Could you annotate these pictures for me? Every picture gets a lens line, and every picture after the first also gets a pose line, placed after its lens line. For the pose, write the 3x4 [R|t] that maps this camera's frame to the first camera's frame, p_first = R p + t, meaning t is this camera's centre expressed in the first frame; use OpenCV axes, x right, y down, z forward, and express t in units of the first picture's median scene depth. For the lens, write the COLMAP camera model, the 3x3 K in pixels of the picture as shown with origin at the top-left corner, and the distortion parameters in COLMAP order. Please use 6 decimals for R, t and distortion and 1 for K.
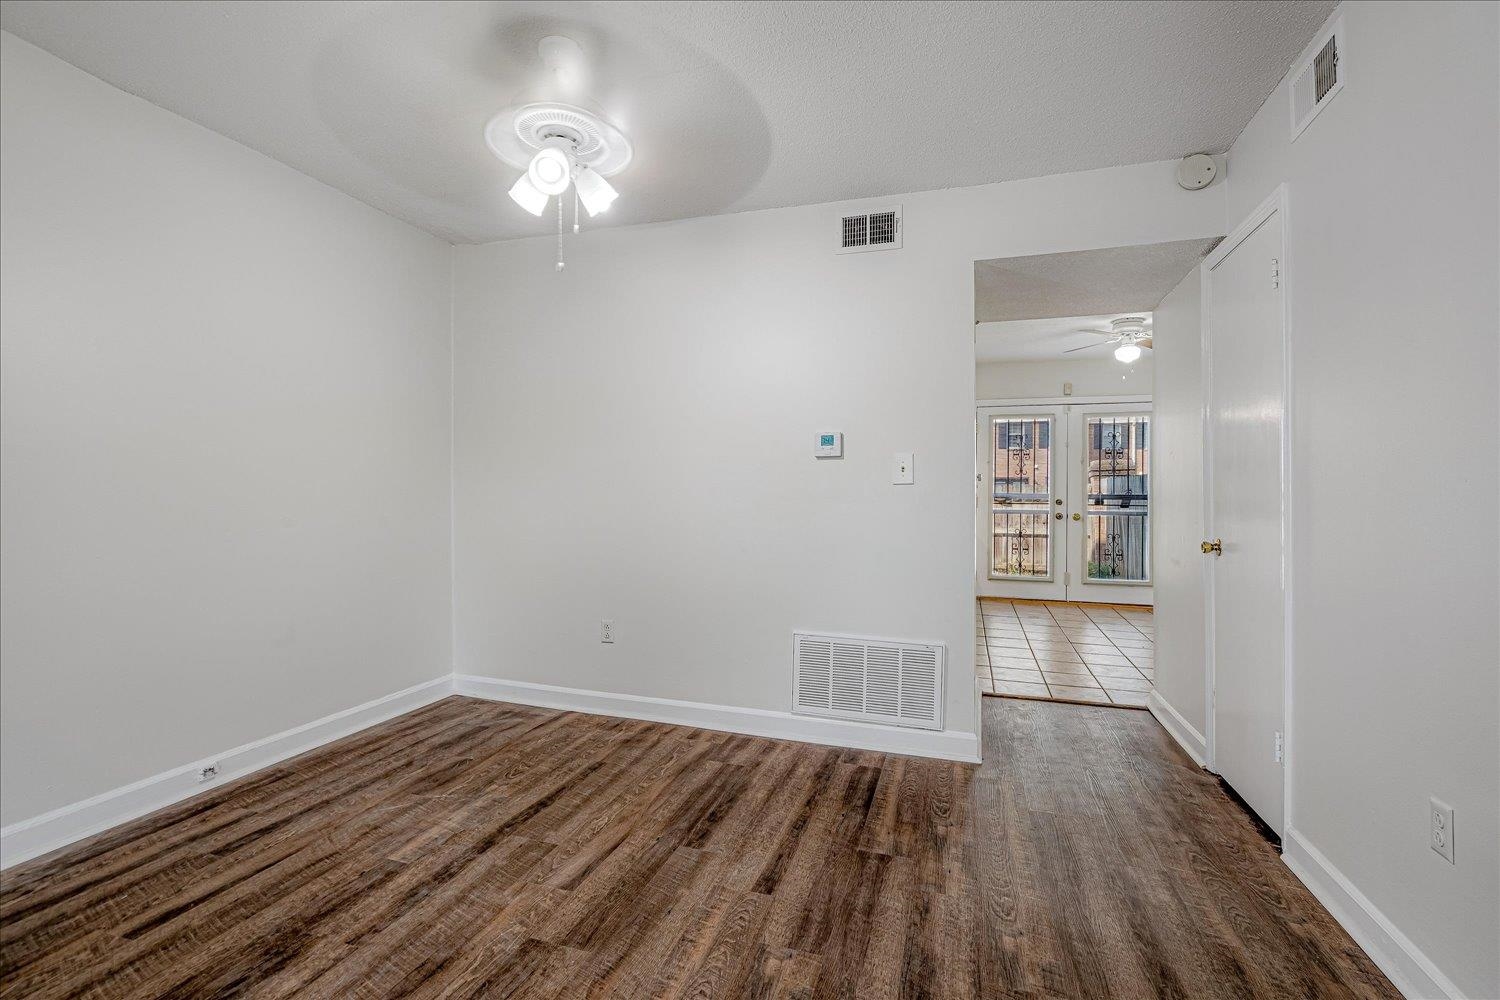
lens RADIAL K [[683.5, 0, 743.5], [0, 683.5, 502.0], [0, 0, 1]] dist [-0.003067, 0.000171]
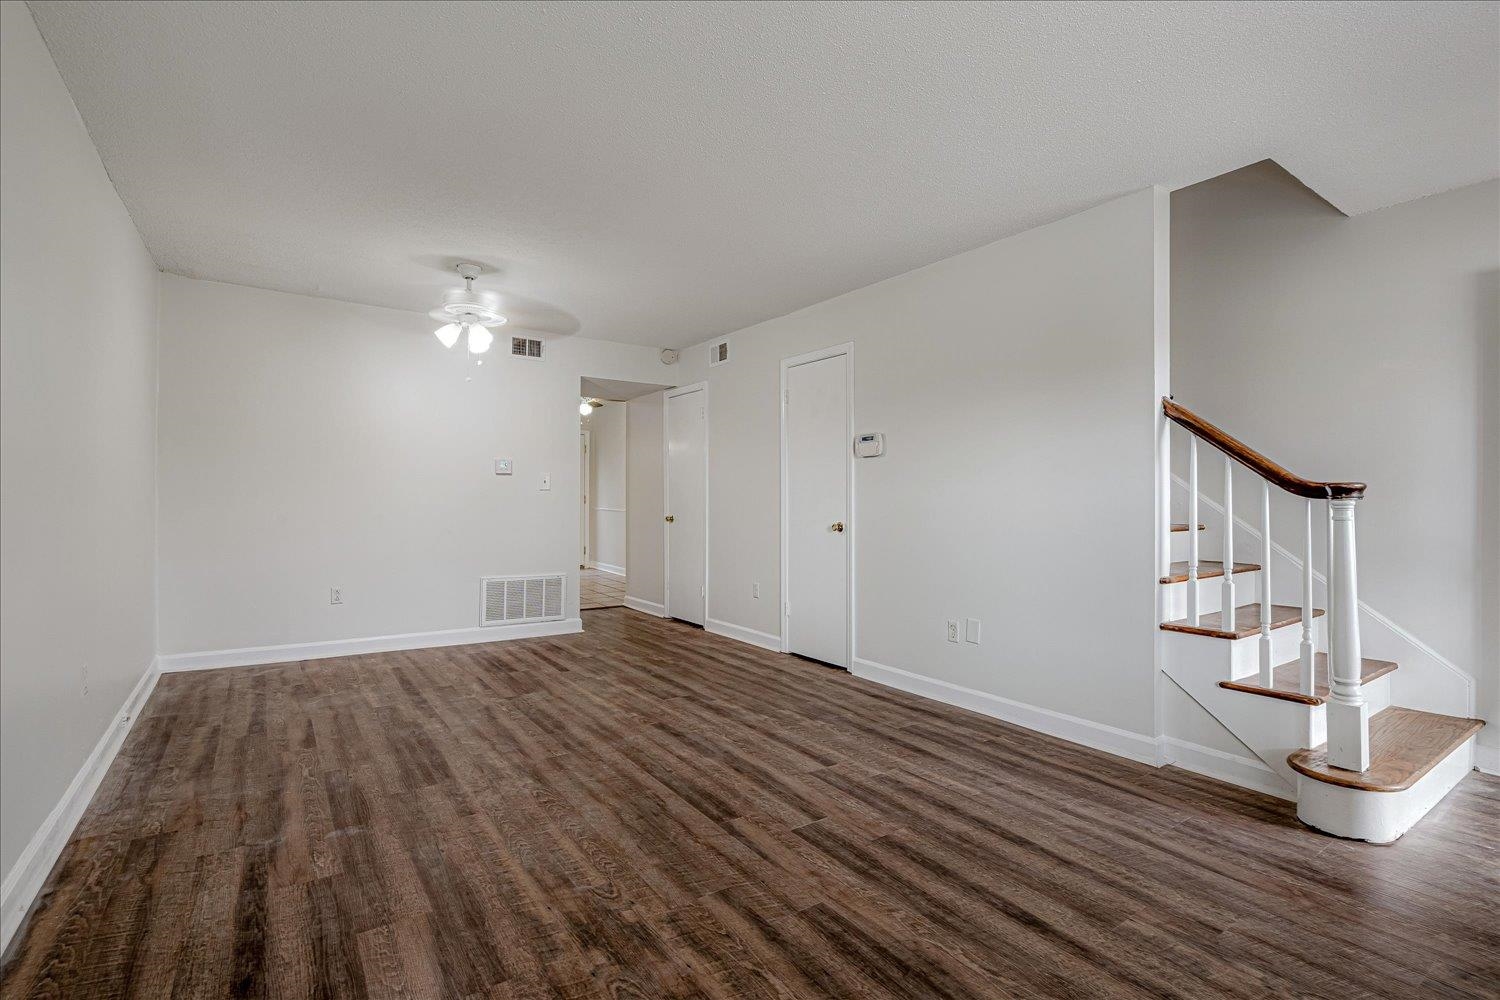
lens RADIAL K [[697.7, 0, 745.9], [0, 697.7, 489.9], [0, 0, 1]] dist [0.001559, 0.002177]
pose [[0.602936, 0.004050, 0.797779, -0.920248], [0.008393, 0.999900, -0.011420, 0.001286], [-0.797745, 0.013581, 0.602842, -0.552022]]
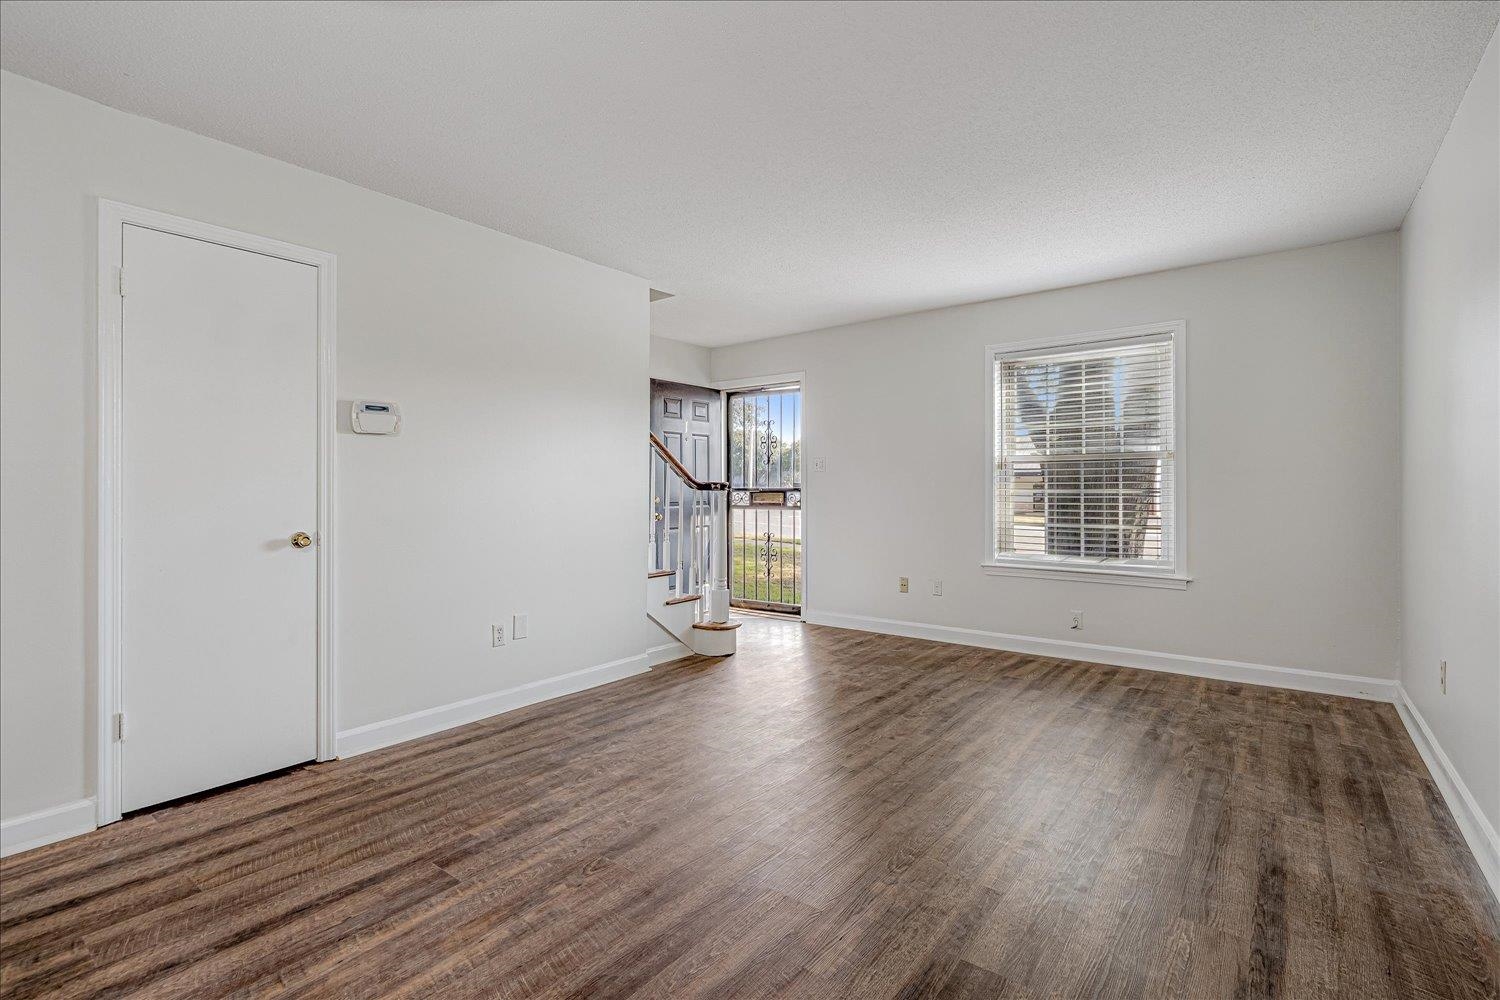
lens RADIAL K [[683.5, 0, 750.2], [0, 683.5, 491.5], [0, 0, 1]] dist [-0.003067, 0.000171]
pose [[-0.941404, -0.005413, 0.337238, -0.460749], [-0.000378, 0.999887, 0.014997, -0.013454], [-0.337281, 0.013991, -0.941300, 0.880478]]
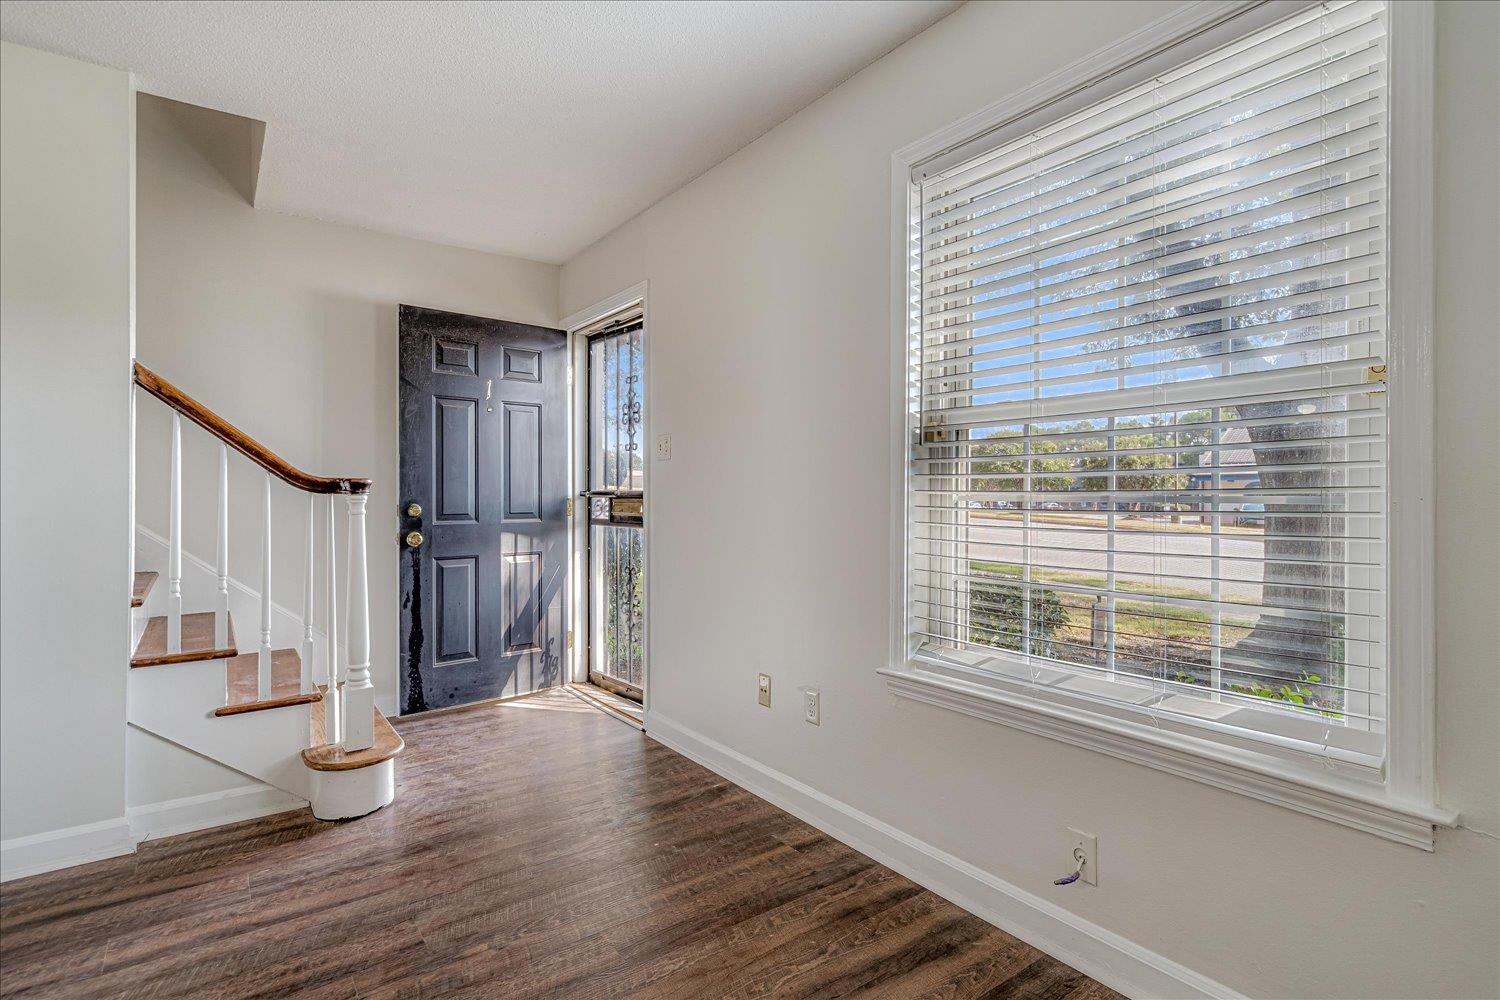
lens RADIAL K [[735.8, 0, 743.1], [0, 735.8, 498.7], [0, 0, 1]] dist [-0.000952, 0.001416]
pose [[-0.810659, -0.007225, 0.585474, -0.756742], [0.003293, 0.999852, 0.016898, 0.000941], [-0.585509, 0.015626, -0.810515, -0.165576]]
